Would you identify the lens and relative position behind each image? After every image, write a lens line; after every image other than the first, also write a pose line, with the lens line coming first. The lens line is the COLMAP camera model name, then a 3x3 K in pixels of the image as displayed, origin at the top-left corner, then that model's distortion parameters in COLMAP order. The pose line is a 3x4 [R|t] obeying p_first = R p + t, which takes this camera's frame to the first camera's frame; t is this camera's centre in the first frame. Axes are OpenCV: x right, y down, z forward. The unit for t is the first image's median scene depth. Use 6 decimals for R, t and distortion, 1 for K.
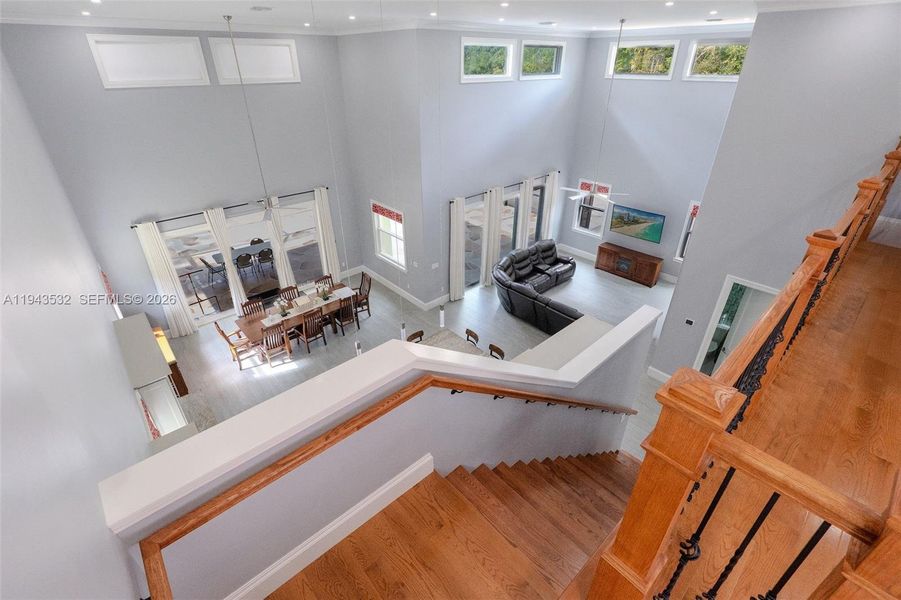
lens RADIAL K [[410.8, 0, 446.6], [0, 410.8, 294.0], [0, 0, 1]] dist [-0.002203, -0.000198]
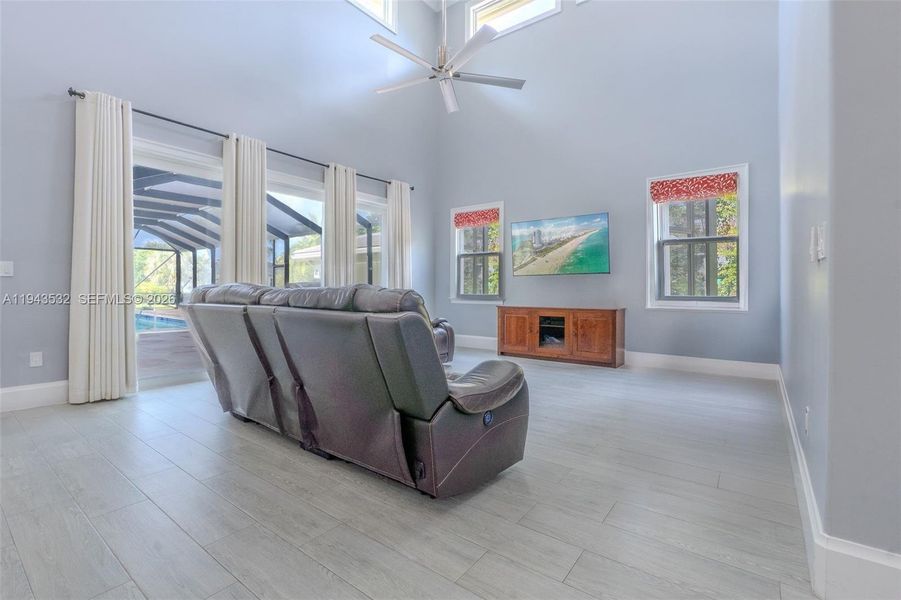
lens RADIAL K [[408.9, 0, 446.8], [0, 408.9, 293.3], [0, 0, 1]] dist [0.002748, 0.000512]
pose [[0.982010, 0.005543, 0.188748, 0.268702], [0.087617, 0.872078, -0.481460, 0.137820], [-0.167272, 0.489336, 0.855903, 0.718961]]
